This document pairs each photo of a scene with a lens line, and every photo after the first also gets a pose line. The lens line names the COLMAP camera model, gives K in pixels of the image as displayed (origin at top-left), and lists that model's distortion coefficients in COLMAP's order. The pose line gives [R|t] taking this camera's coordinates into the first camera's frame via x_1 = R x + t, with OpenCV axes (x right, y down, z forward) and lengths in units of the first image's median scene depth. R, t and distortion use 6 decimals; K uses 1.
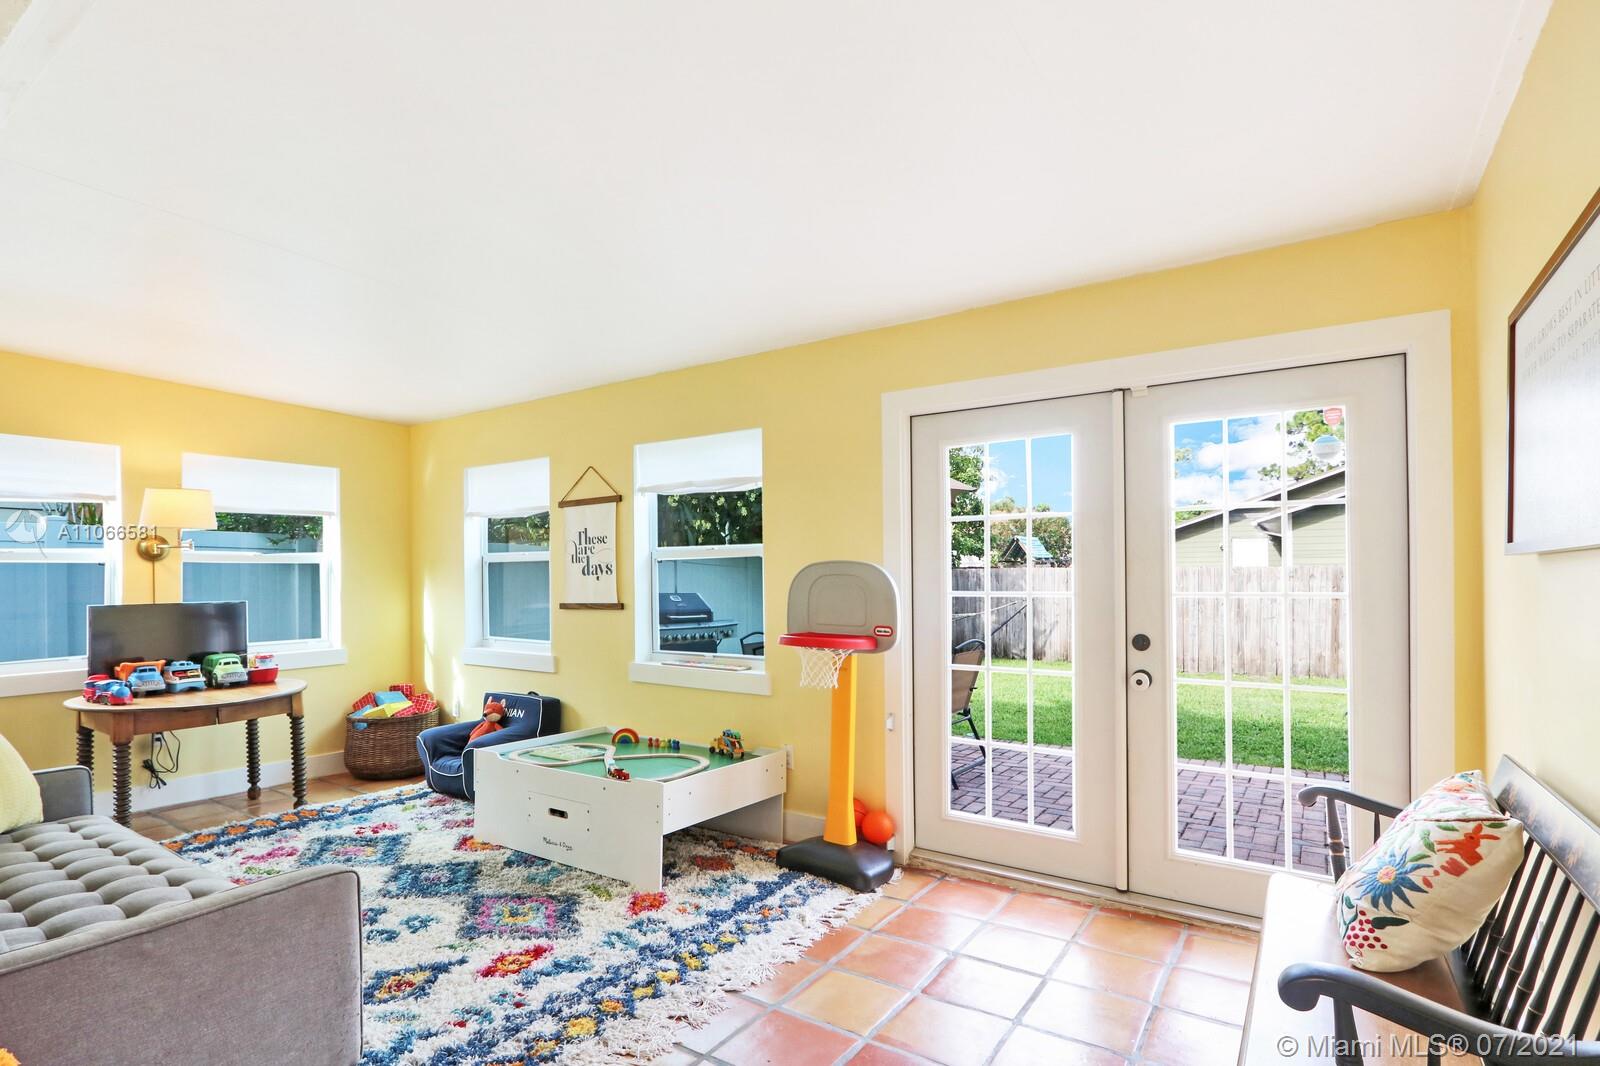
lens RADIAL K [[788.4, 0, 790.5], [0, 788.4, 587.7], [0, 0, 1]] dist [-0.001879, -0.000137]
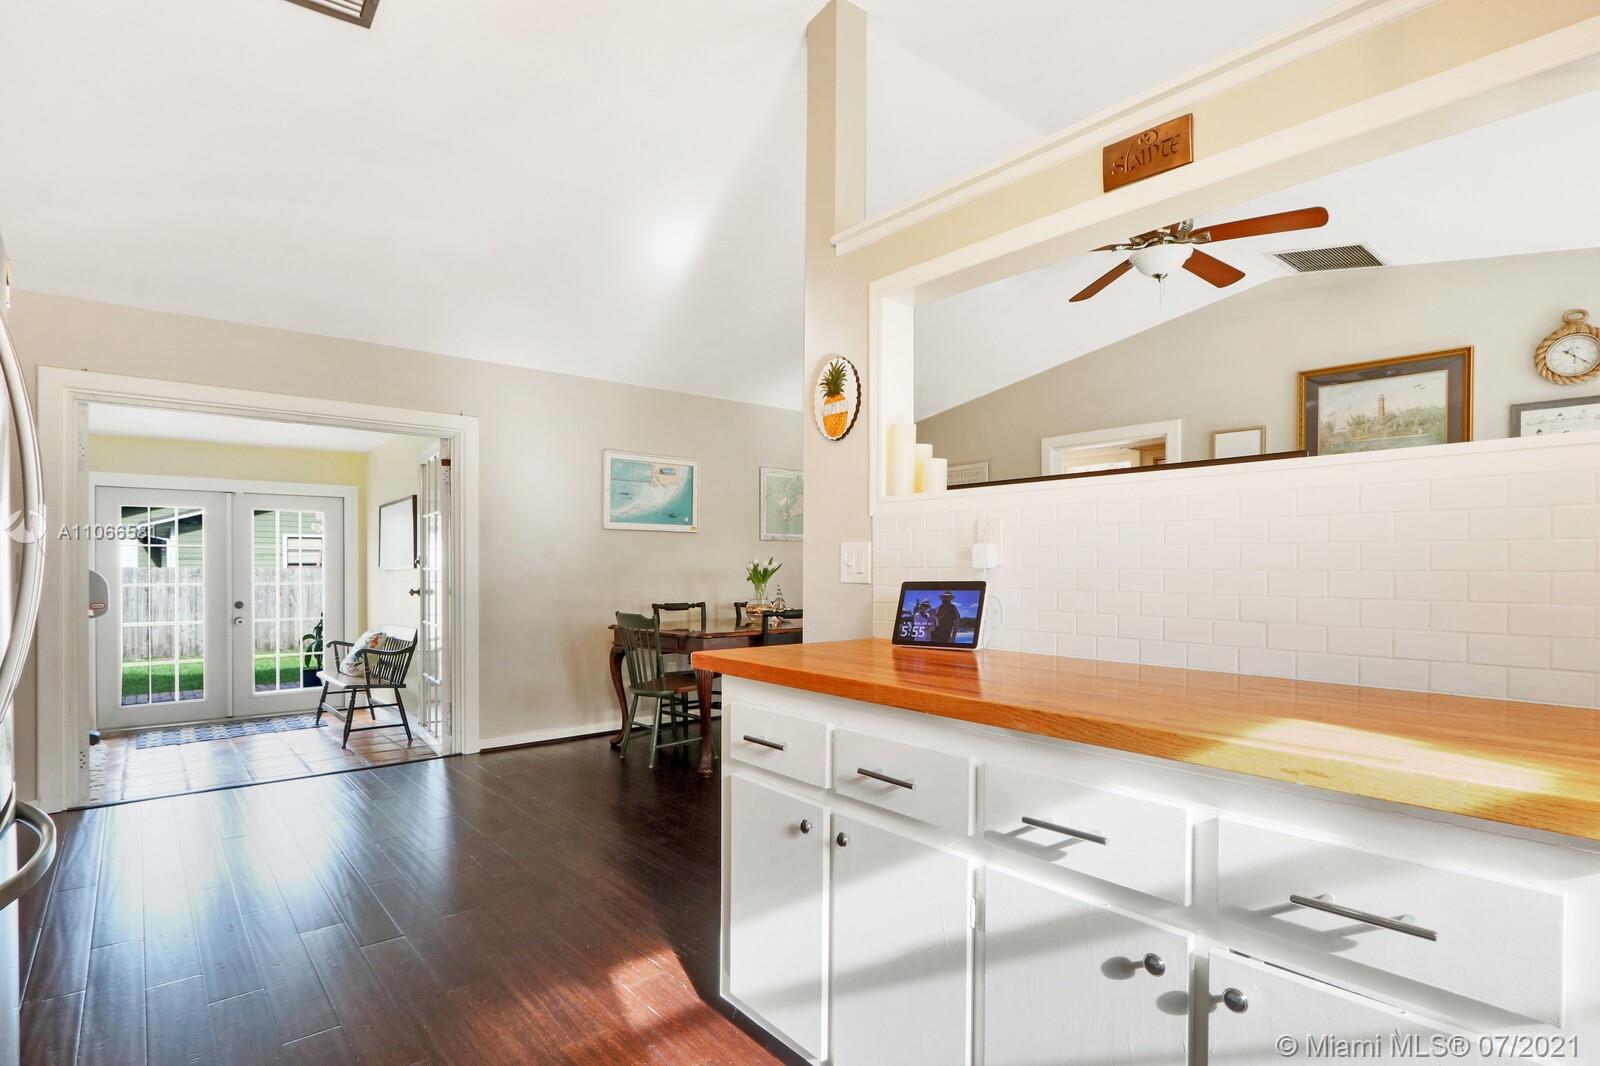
lens RADIAL K [[782.0, 0, 796.0], [0, 782.0, 568.0], [0, 0, 1]] dist [-0.008520, -0.000502]
pose [[0.277681, 0.008330, 0.960637, -0.289234], [0.014845, 0.999806, -0.012961, 0.003656], [-0.960559, 0.017860, 0.277503, -0.265419]]
